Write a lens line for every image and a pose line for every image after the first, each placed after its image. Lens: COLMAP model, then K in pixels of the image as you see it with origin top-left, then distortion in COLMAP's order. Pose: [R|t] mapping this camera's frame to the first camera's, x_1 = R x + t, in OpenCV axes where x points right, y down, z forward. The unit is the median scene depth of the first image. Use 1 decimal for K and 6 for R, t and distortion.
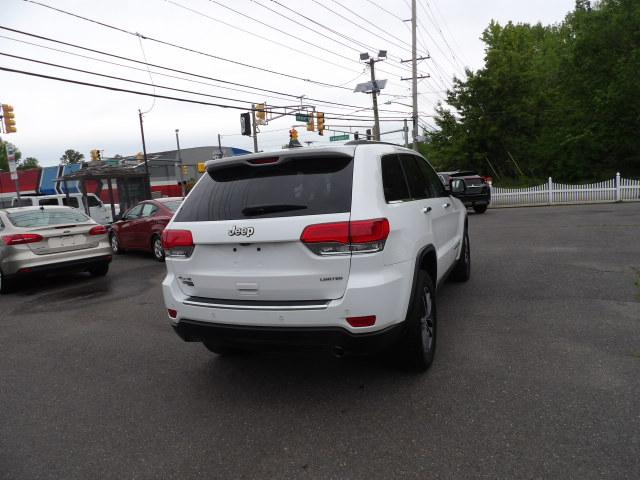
lens RADIAL K [[463.9, 0, 326.3], [0, 463.9, 238.3], [0, 0, 1]] dist [-0.025381, 0.028337]
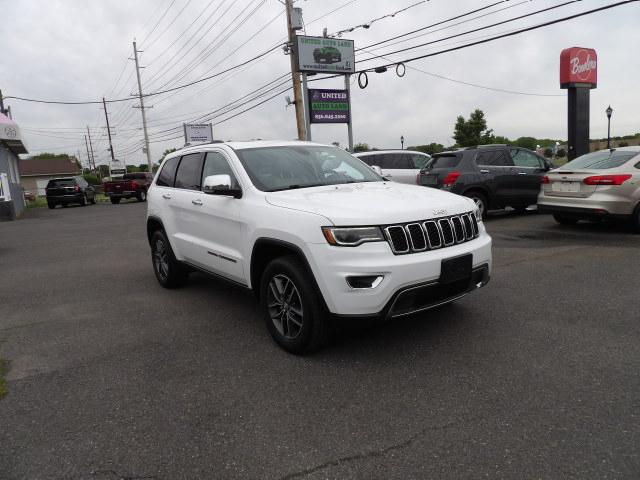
lens RADIAL K [[462.5, 0, 326.7], [0, 462.5, 238.9], [0, 0, 1]] dist [-0.017337, 0.005611]
pose [[-0.514998, 0.237993, -0.823491, 0.220875], [-0.002807, 0.960211, 0.279261, -0.063285], [0.857187, 0.146131, -0.493838, 0.403955]]
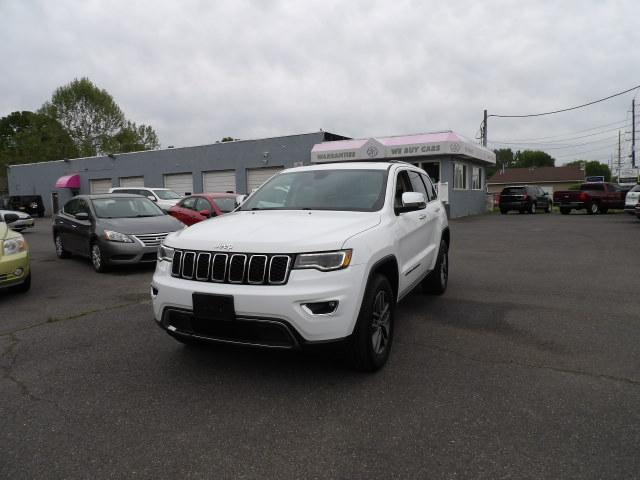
lens RADIAL K [[462.3, 0, 326.1], [0, 462.3, 240.8], [0, 0, 1]] dist [-0.028487, 0.043367]
pose [[-0.992342, 0.094644, 0.079376, 0.008527], [0.109312, 0.972107, 0.207506, -0.057065], [-0.057523, 0.214593, -0.975008, 0.510279]]
